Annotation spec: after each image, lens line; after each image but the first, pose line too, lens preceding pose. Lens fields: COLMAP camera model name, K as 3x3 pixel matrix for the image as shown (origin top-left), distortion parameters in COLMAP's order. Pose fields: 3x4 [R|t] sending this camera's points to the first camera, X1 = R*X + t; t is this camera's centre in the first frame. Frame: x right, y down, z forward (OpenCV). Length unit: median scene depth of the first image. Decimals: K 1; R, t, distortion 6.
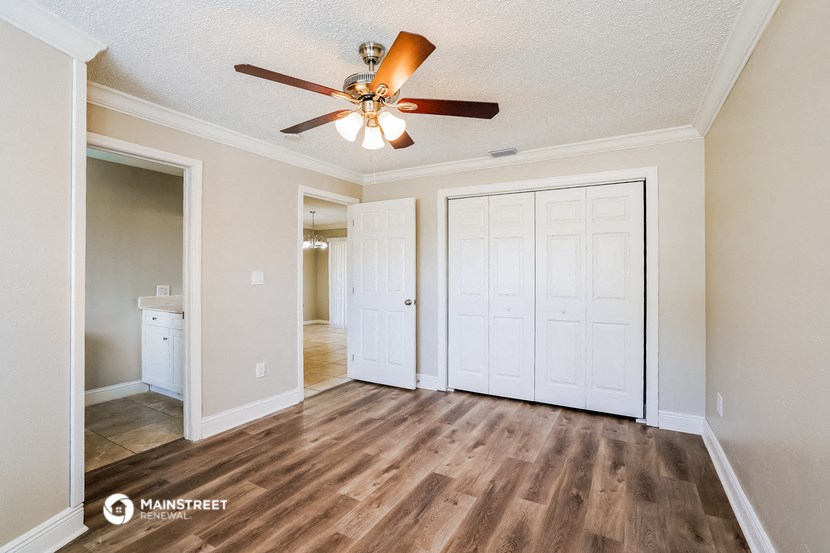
lens RADIAL K [[384.8, 0, 417.2], [0, 384.8, 270.3], [0, 0, 1]] dist [-0.018998, 0.000724]
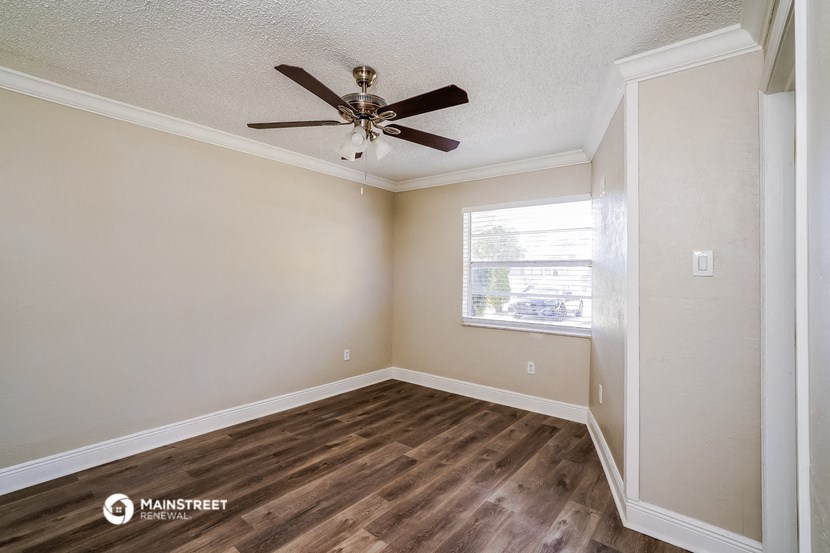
lens RADIAL K [[384.8, 0, 417.2], [0, 384.8, 270.3], [0, 0, 1]] dist [-0.018998, 0.000724]
pose [[-0.988146, -0.010435, 0.153165, -0.435075], [-0.012611, 0.999833, -0.013245, 0.003931], [-0.153001, -0.015019, -0.988112, 2.011173]]
